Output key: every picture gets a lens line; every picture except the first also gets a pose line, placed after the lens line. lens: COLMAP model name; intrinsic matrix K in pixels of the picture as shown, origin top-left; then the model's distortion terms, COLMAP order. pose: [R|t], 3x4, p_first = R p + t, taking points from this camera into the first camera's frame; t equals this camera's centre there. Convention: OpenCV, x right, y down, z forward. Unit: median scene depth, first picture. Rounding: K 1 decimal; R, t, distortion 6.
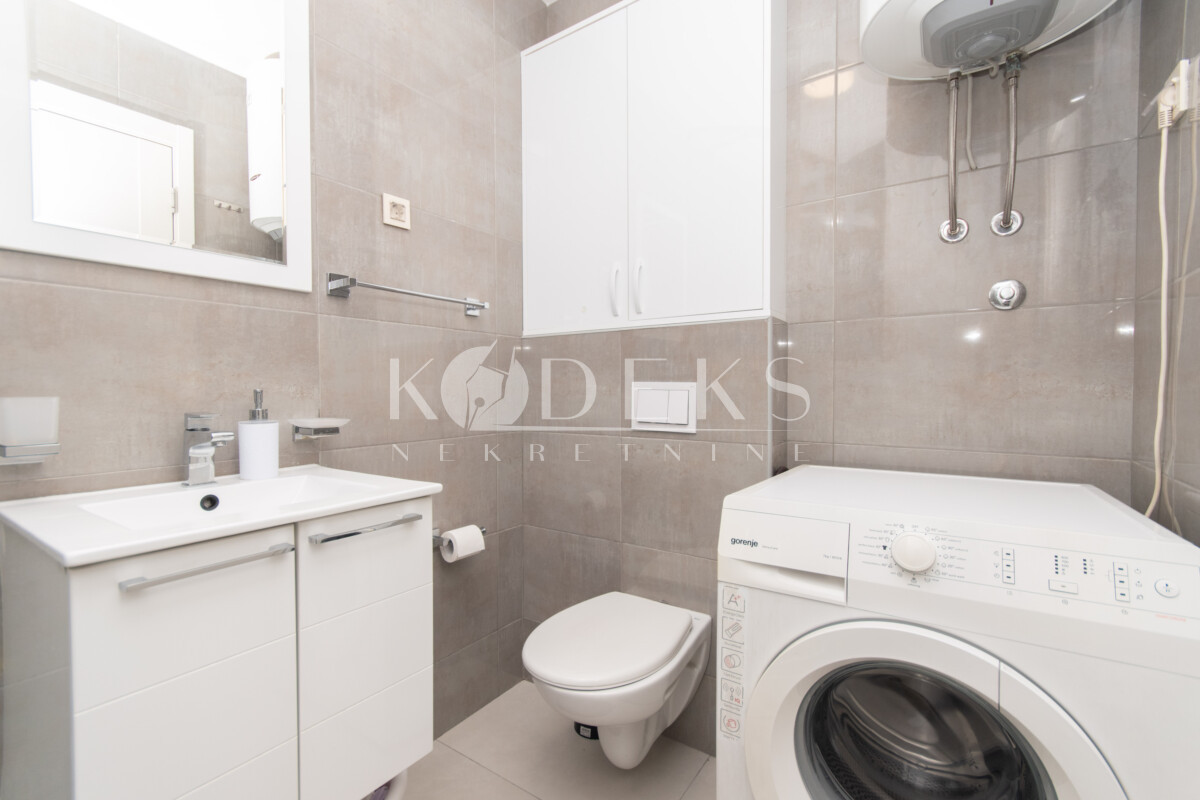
lens RADIAL K [[522.3, 0, 600.0], [0, 522.3, 400.0], [0, 0, 1]] dist [0.000893, 0.000030]
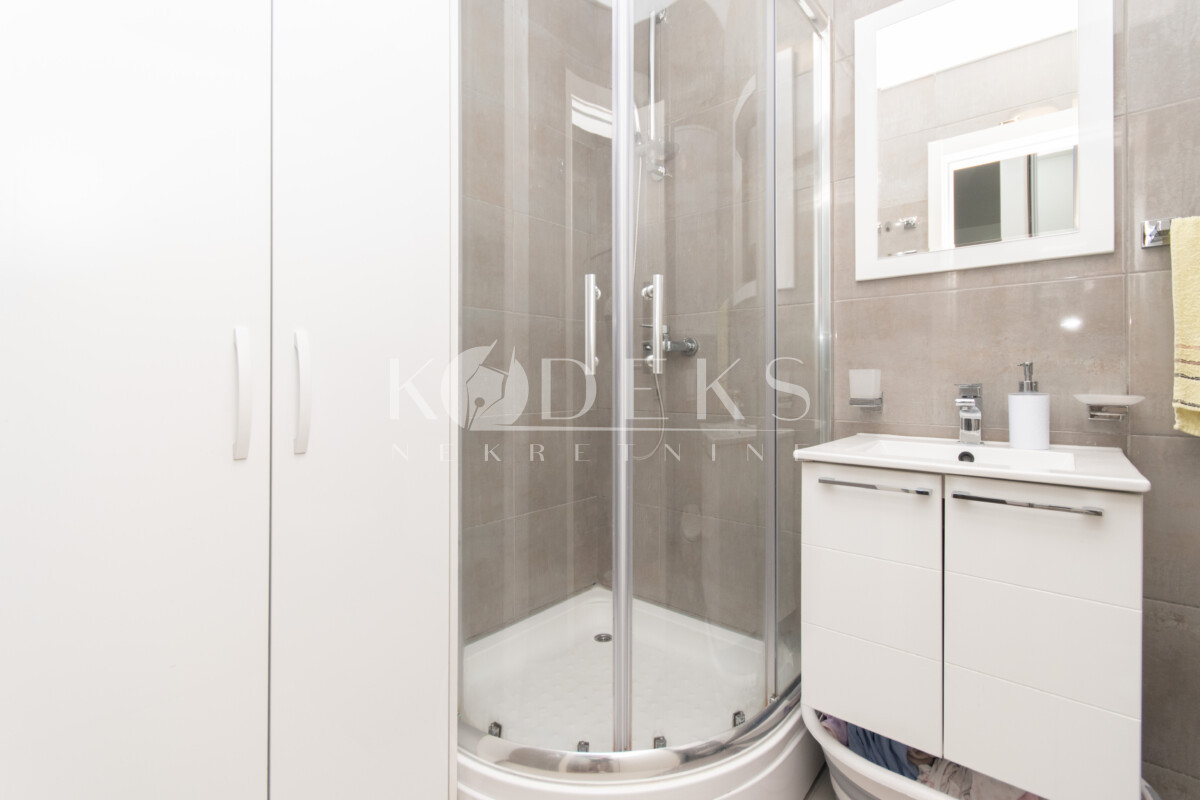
lens RADIAL K [[528.9, 0, 604.8], [0, 528.9, 393.6], [0, 0, 1]] dist [0.001784, 0.000033]
pose [[-0.125765, 0.027974, -0.991666, 0.497454], [-0.022371, 0.999268, 0.031025, 0.027662], [0.991808, 0.026086, -0.125047, 0.300251]]
